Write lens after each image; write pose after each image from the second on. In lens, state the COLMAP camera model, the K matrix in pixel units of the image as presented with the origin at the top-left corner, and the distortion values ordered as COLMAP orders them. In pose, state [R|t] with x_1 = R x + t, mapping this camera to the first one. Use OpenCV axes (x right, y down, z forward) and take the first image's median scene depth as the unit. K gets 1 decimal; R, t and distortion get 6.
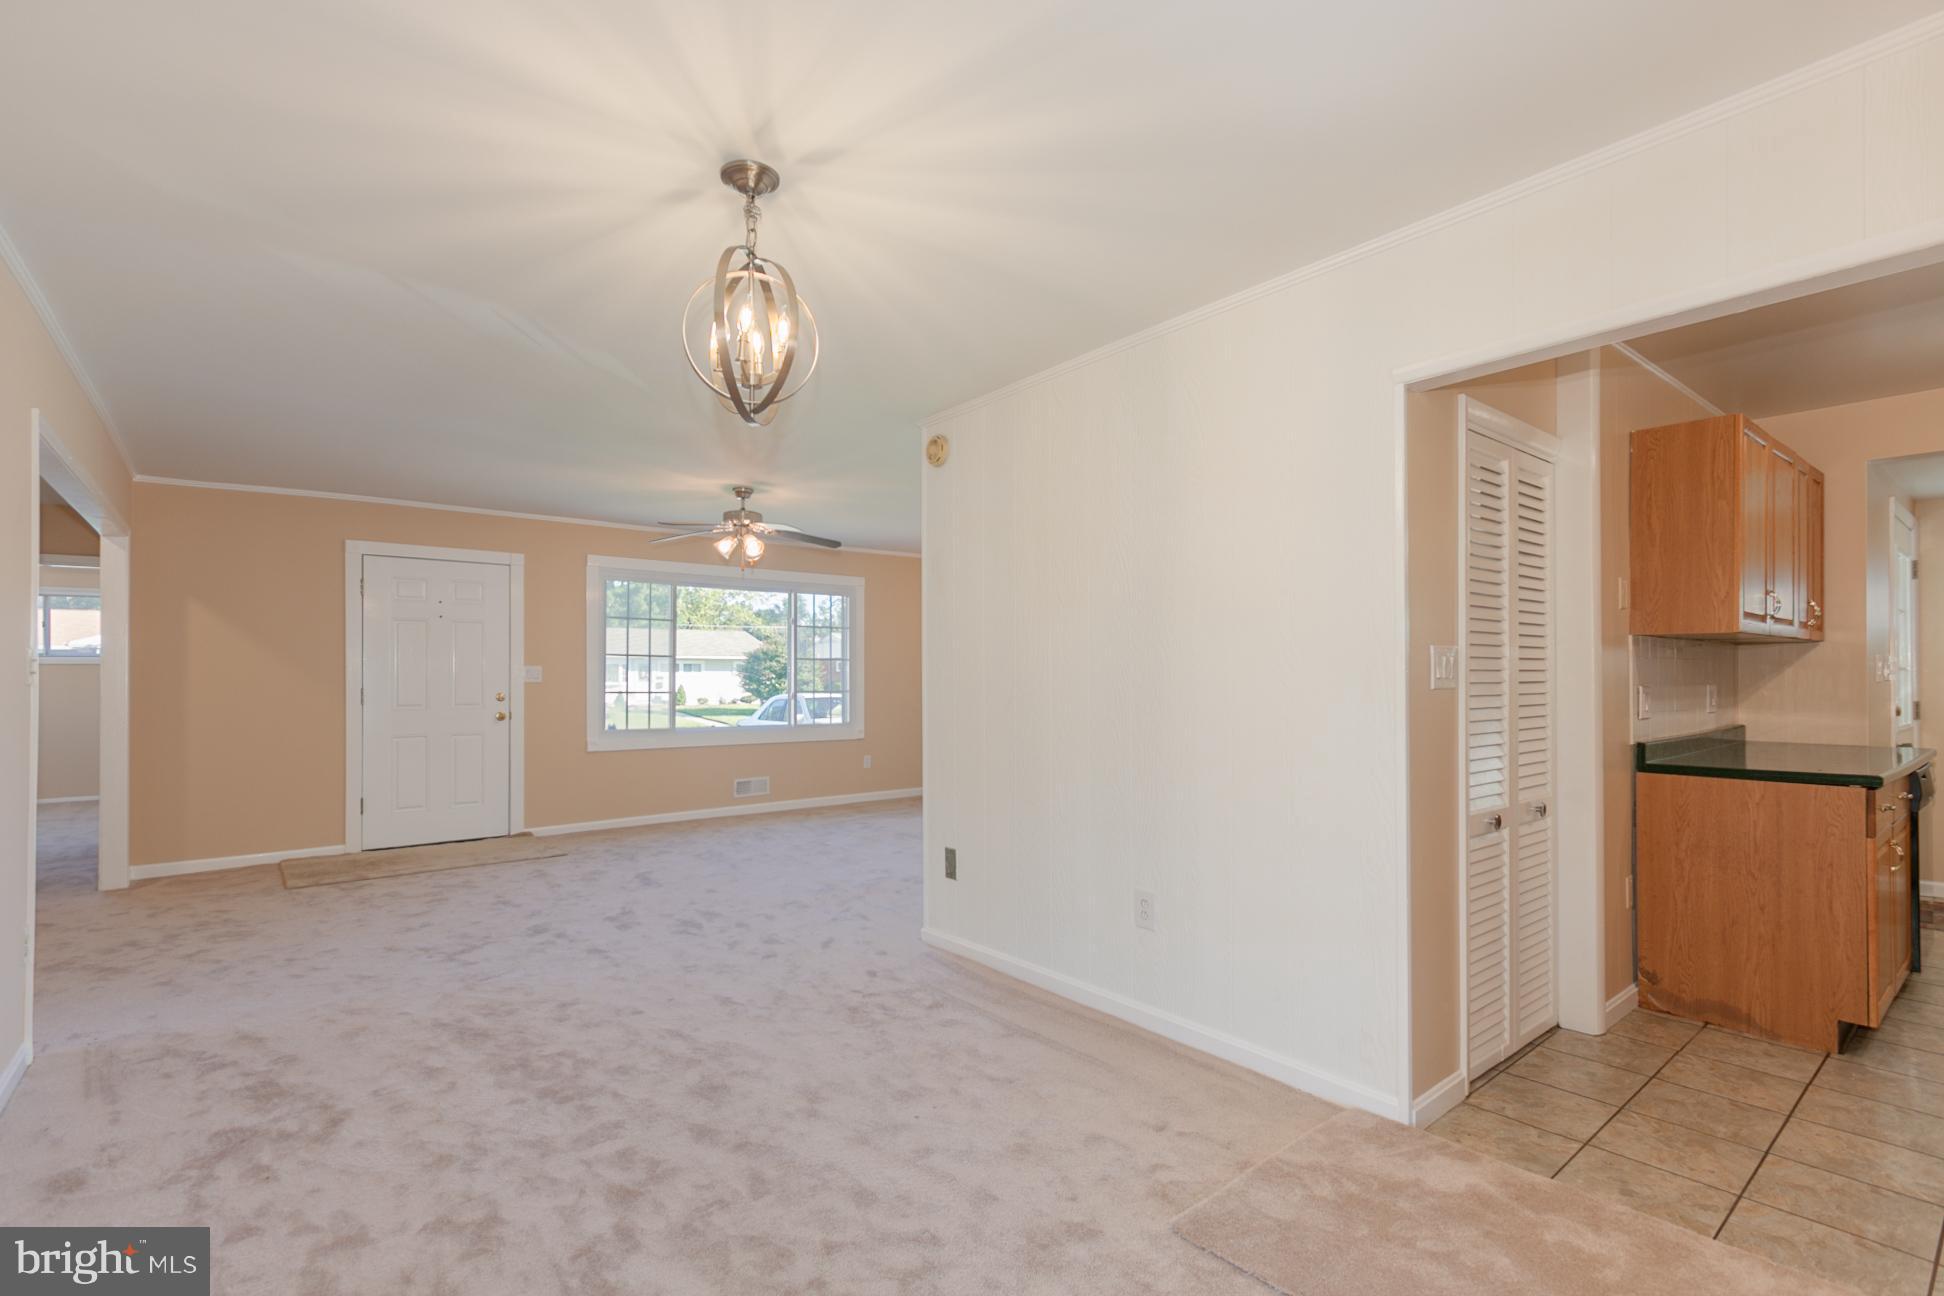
lens RADIAL K [[892.5, 0, 955.6], [0, 892.5, 669.9], [0, 0, 1]] dist [0.013258, -0.007008]
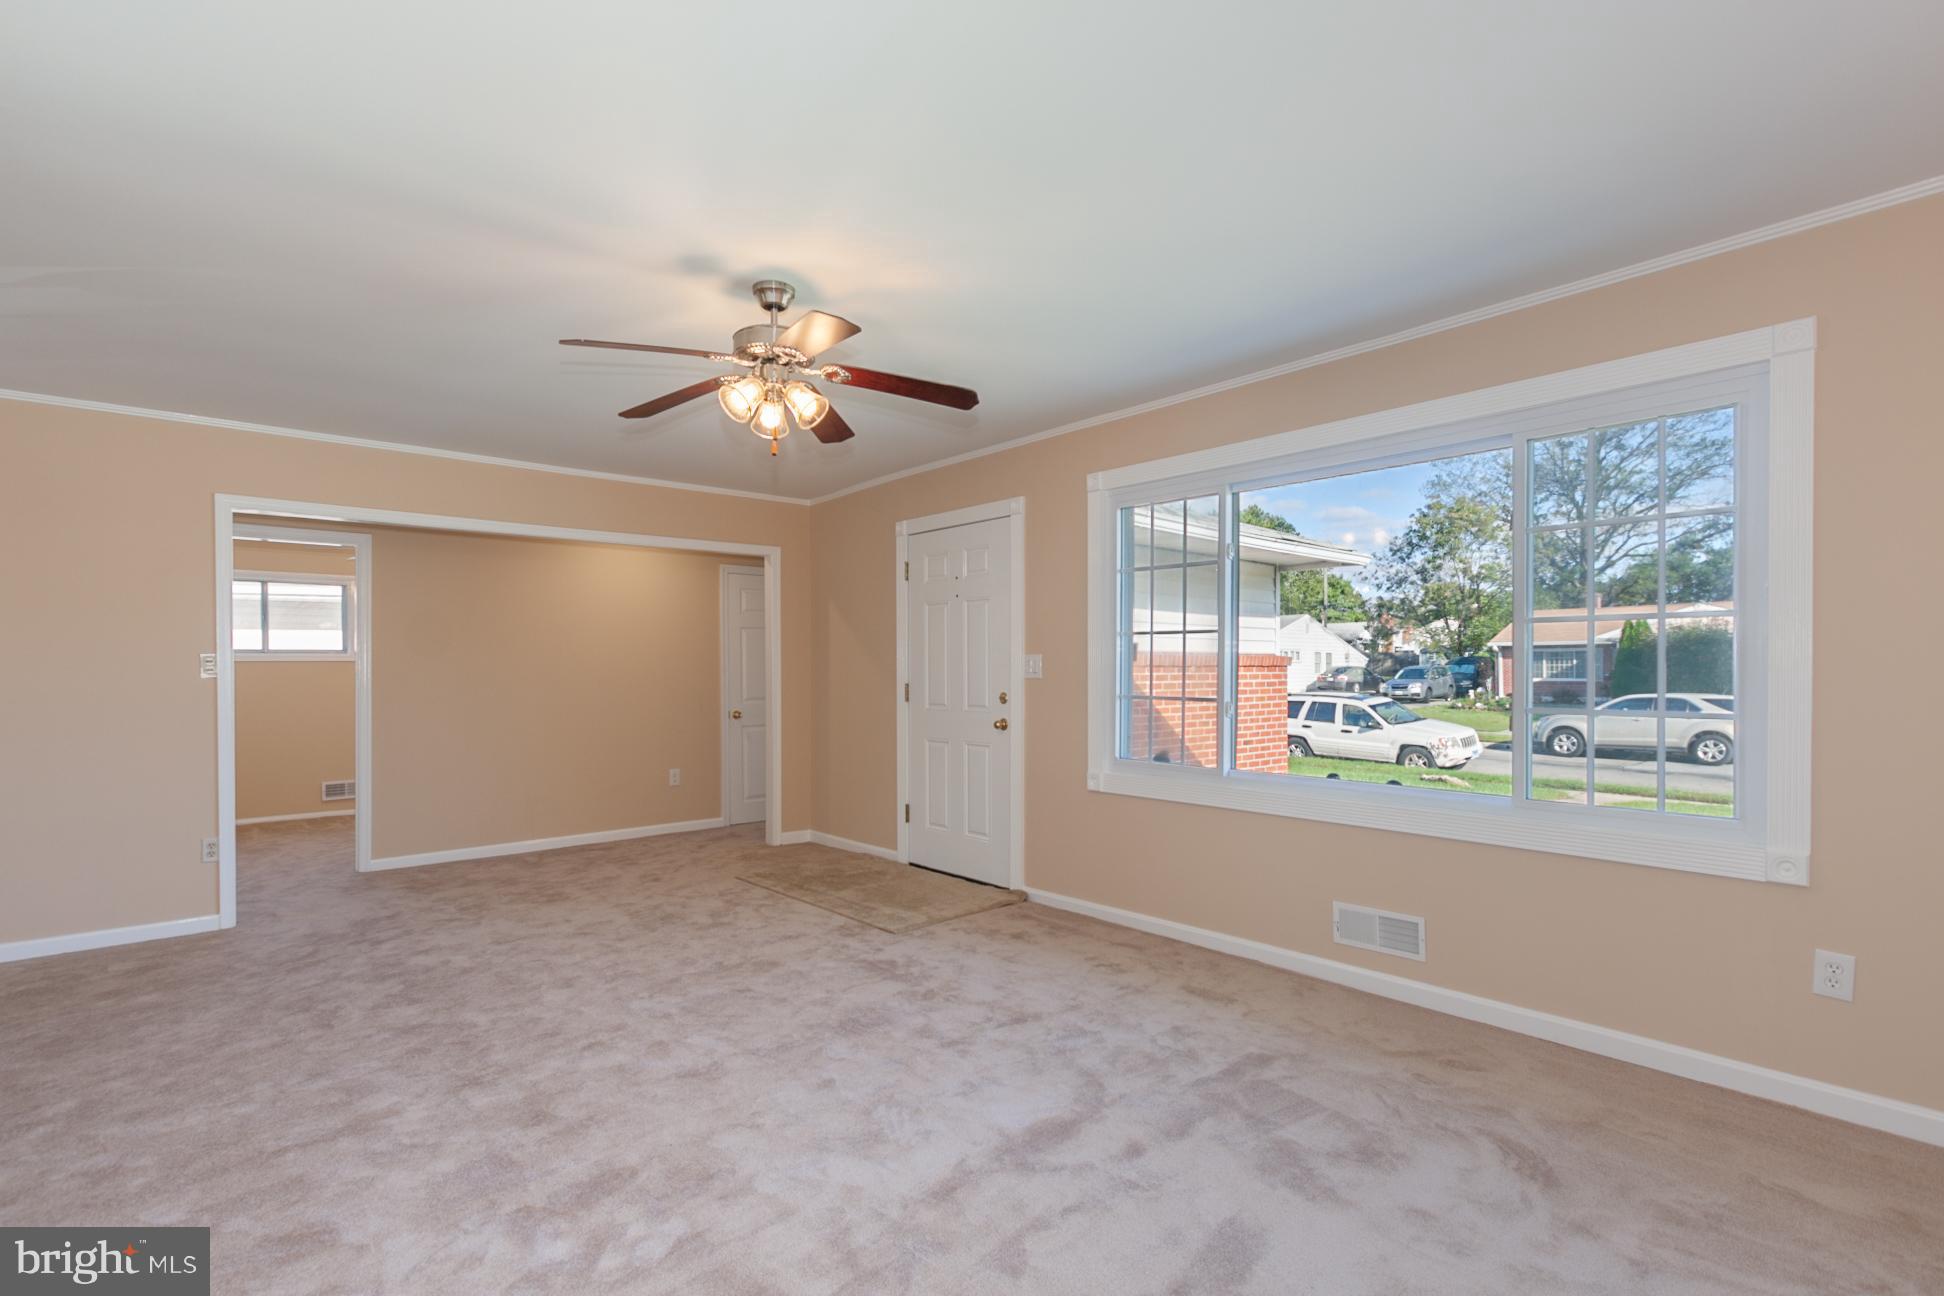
lens RADIAL K [[892.5, 0, 955.6], [0, 892.5, 669.9], [0, 0, 1]] dist [0.013258, -0.007008]
pose [[0.053968, -0.001089, -0.998542, 0.223842], [0.004303, 0.999990, -0.000858, 0.008521], [0.998533, -0.004250, 0.053972, 0.940785]]
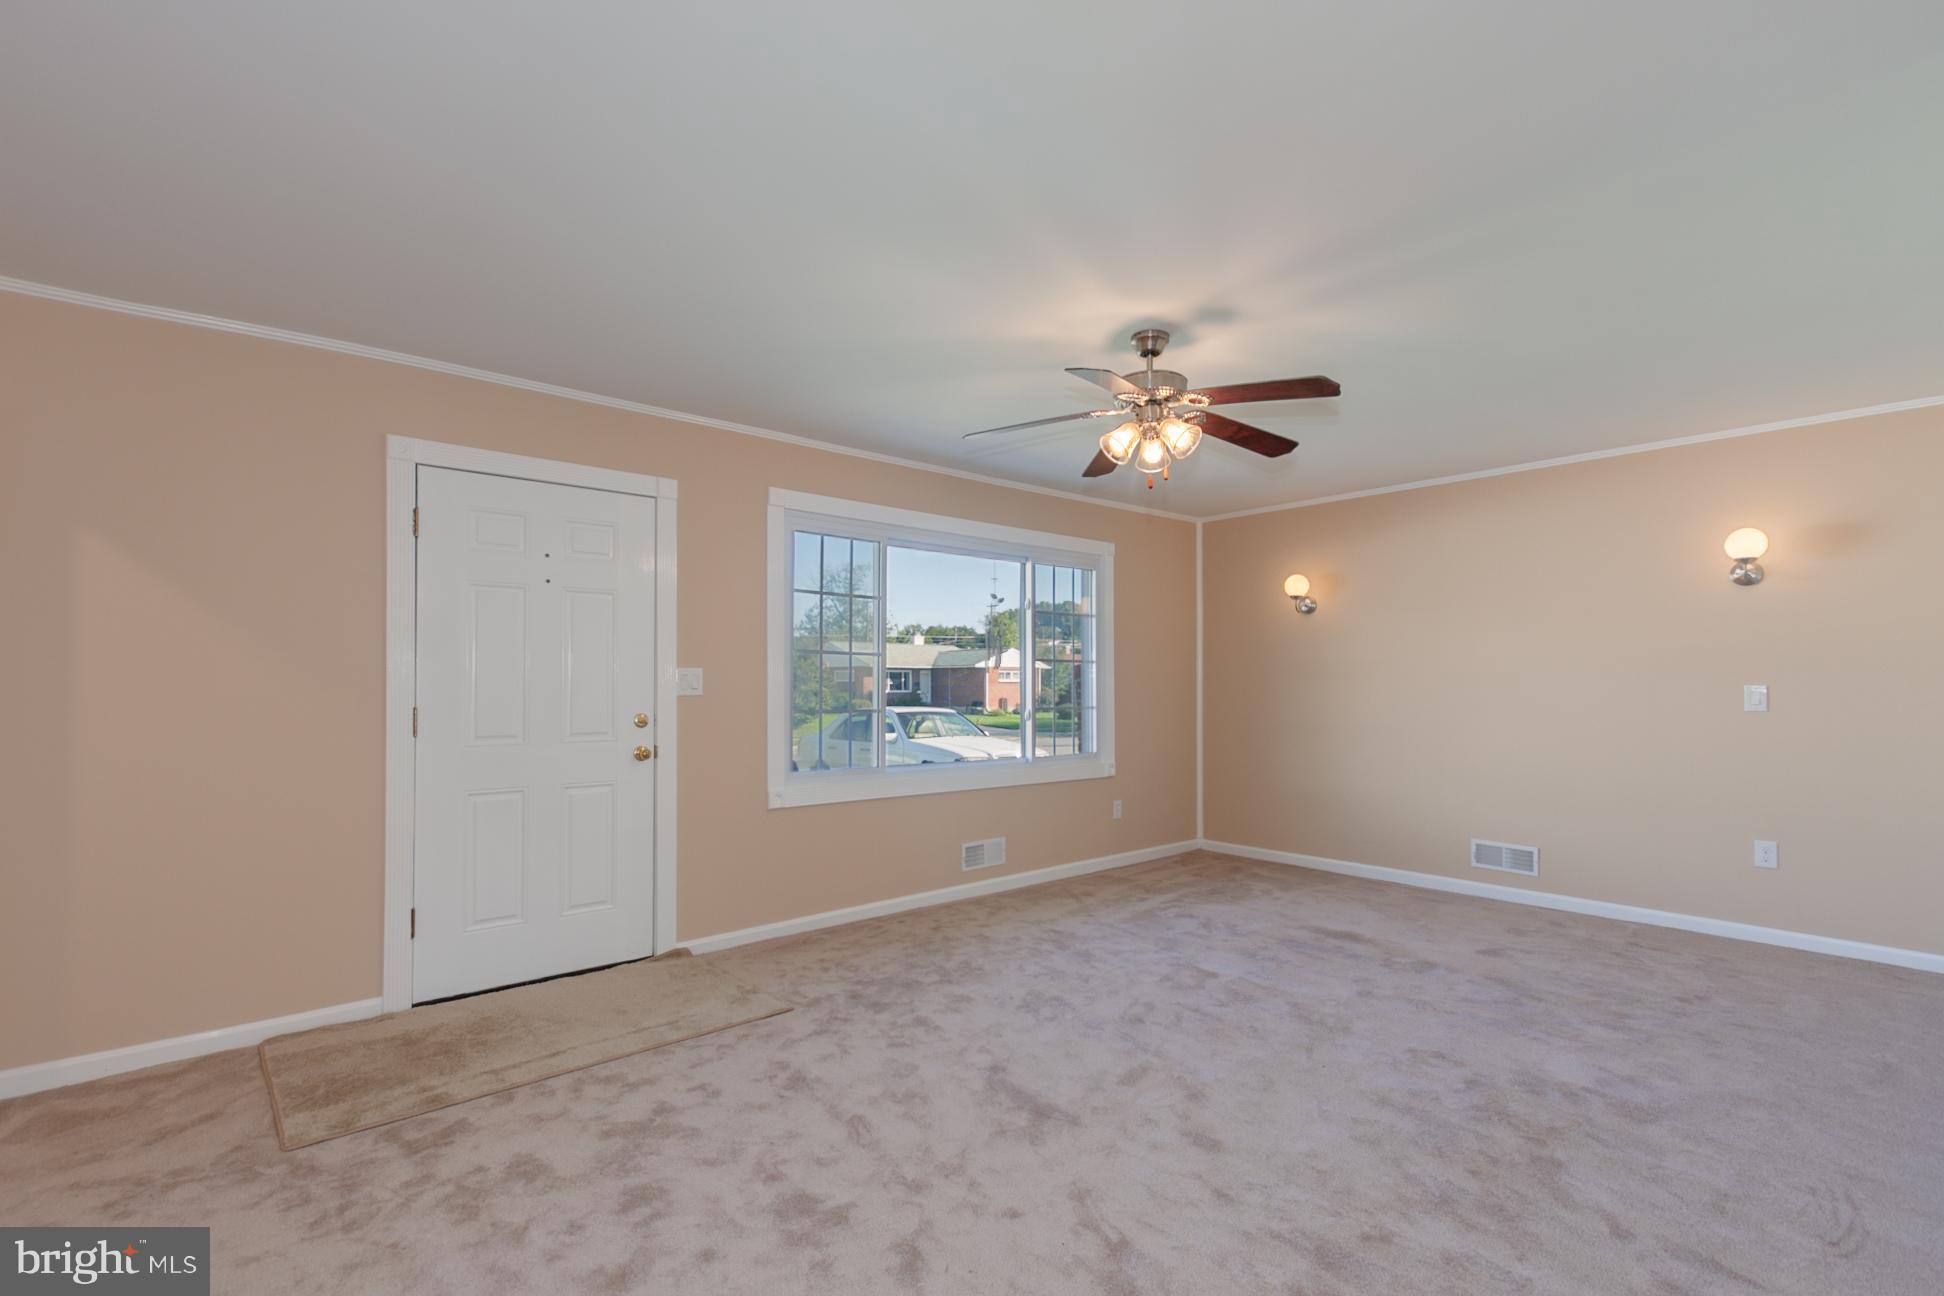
lens RADIAL K [[892.5, 0, 955.6], [0, 892.5, 669.9], [0, 0, 1]] dist [0.013258, -0.007008]
pose [[0.999419, 0.000547, 0.034089, -0.328606], [-0.000168, 0.999938, -0.011111, 0.003586], [-0.034093, 0.011099, 0.999357, 0.414150]]
